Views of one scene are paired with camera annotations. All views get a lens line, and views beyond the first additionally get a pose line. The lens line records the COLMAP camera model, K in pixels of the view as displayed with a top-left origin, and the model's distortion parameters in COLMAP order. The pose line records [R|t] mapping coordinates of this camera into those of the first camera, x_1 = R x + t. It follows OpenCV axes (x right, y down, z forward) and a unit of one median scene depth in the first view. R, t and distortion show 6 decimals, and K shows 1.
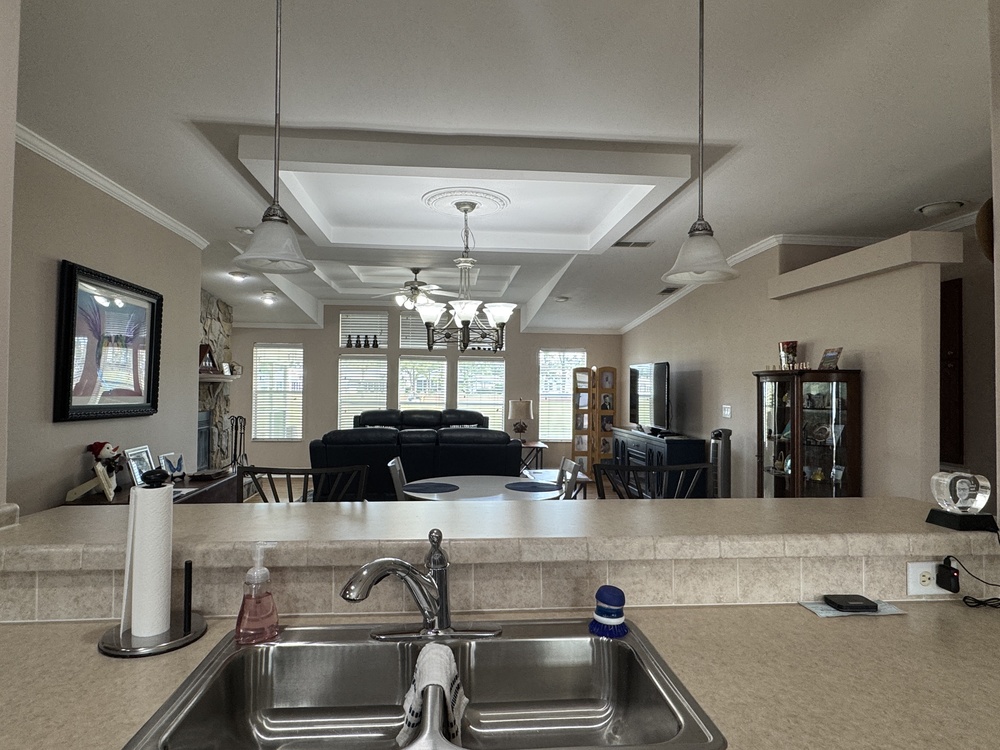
lens RADIAL K [[596.4, 0, 499.4], [0, 596.4, 377.2], [0, 0, 1]] dist [0.005773, -0.001104]
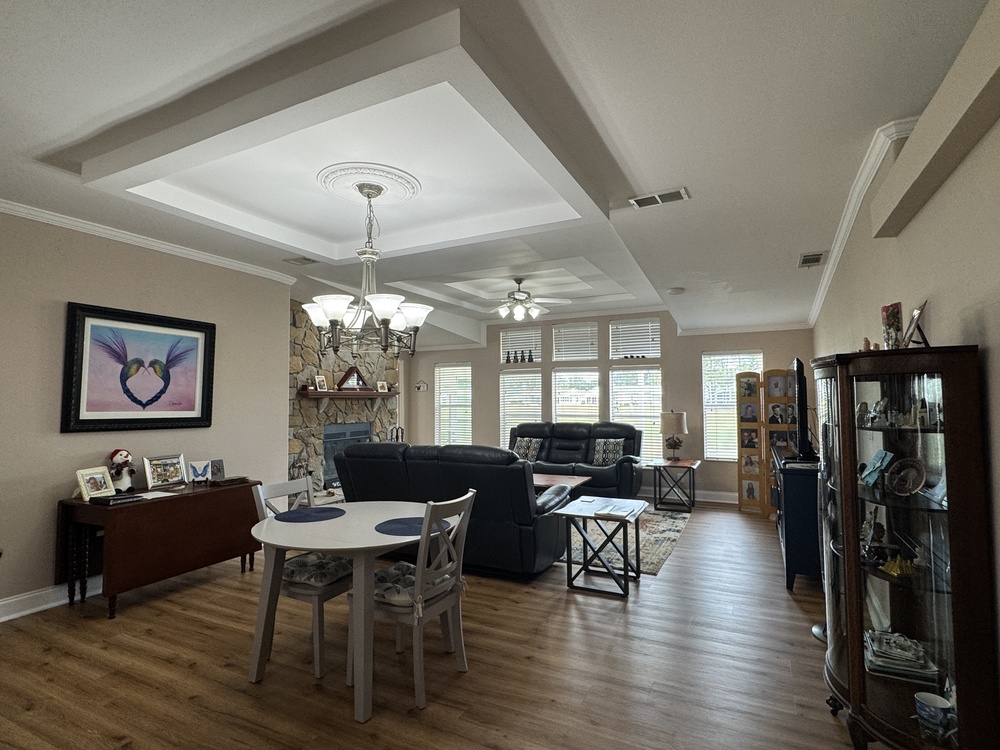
lens RADIAL K [[518.7, 0, 500.0], [0, 518.7, 372.8], [0, 0, 1]] dist [-0.001227, -0.002399]
pose [[0.849463, -0.044100, -0.525803, 0.220605], [0.024557, 0.998726, -0.044093, 0.007710], [0.527077, 0.024544, 0.849463, 0.208088]]
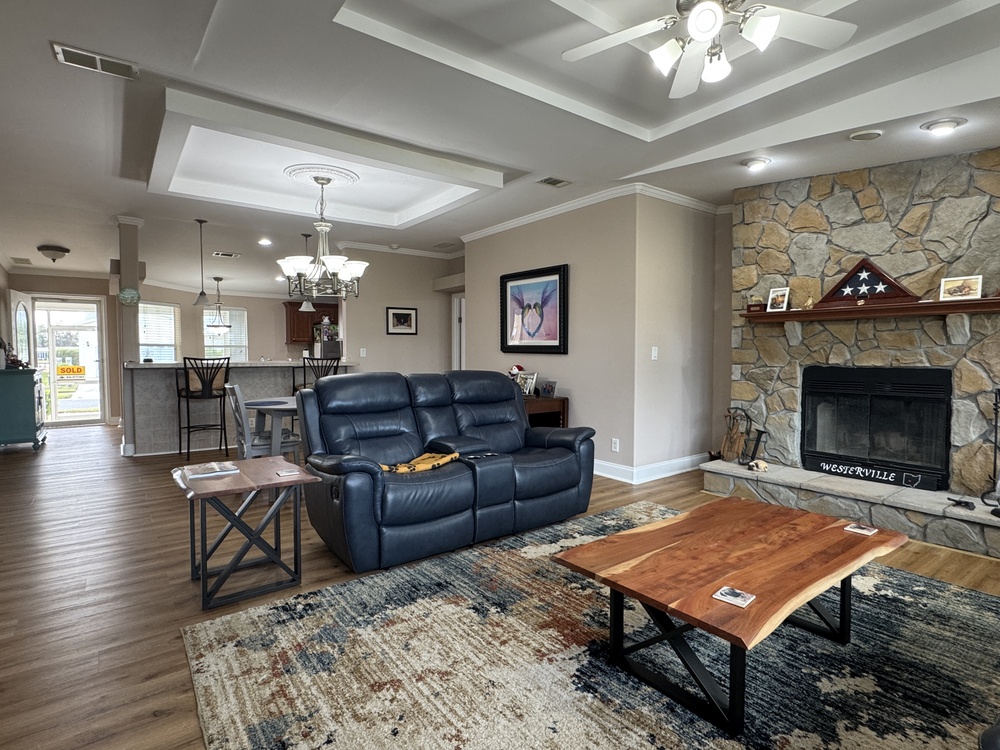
lens RADIAL K [[518.7, 0, 493.4], [0, 518.7, 374.7], [0, 0, 1]] dist [-0.001227, -0.002399]
pose [[-0.852624, 0.013894, -0.522340, 0.093640], [0.000652, 0.999674, 0.025527, 0.039432], [0.522524, 0.021424, -0.852355, 0.943389]]
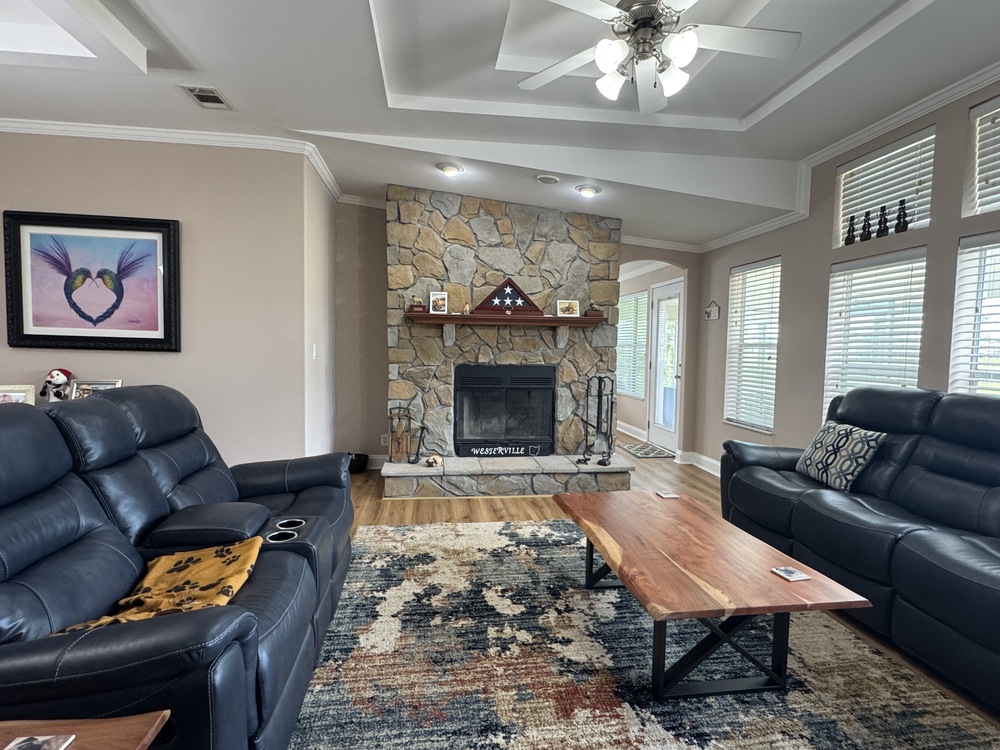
lens RADIAL K [[518.7, 0, 501.3], [0, 518.7, 376.3], [0, 0, 1]] dist [-0.001227, -0.002399]
pose [[0.042386, 0.049098, -0.997894, 0.131325], [-0.001589, 0.998794, 0.049074, 0.030066], [0.999100, -0.000495, 0.042413, 0.720718]]
